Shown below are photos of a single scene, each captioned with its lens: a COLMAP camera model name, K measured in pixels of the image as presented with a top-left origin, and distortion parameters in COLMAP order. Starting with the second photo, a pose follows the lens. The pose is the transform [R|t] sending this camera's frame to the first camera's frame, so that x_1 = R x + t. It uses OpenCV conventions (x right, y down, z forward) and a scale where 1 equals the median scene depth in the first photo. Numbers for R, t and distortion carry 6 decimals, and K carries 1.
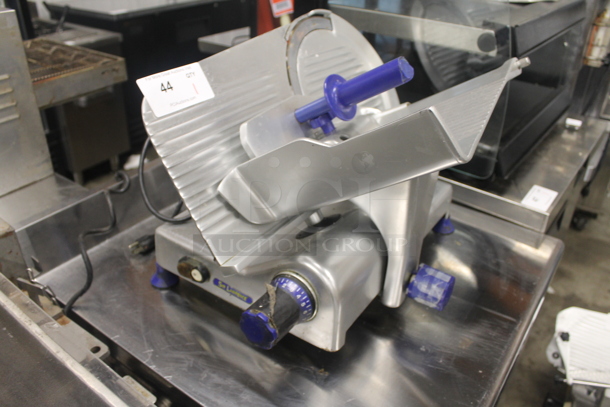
lens RADIAL K [[478.8, 0, 305.0], [0, 478.8, 203.5], [0, 0, 1]] dist [-0.093555, 0.004557]
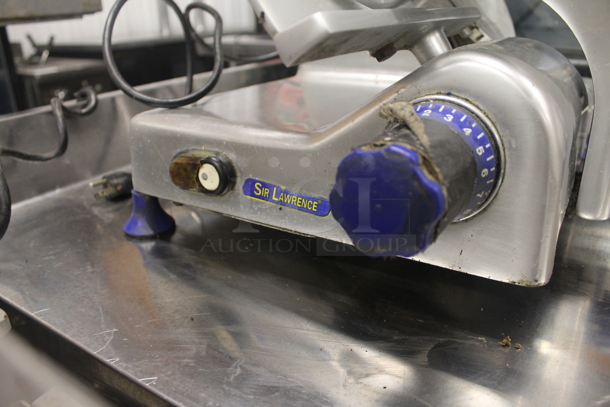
lens RADIAL K [[469.9, 0, 305.0], [0, 469.9, 203.5], [0, 0, 1]] dist [-0.054437, -0.000184]
pose [[0.998226, -0.058939, 0.008431, -0.131159], [0.059539, 0.988280, -0.140560, 0.250715], [-0.000047, 0.140813, 0.990036, 0.508093]]
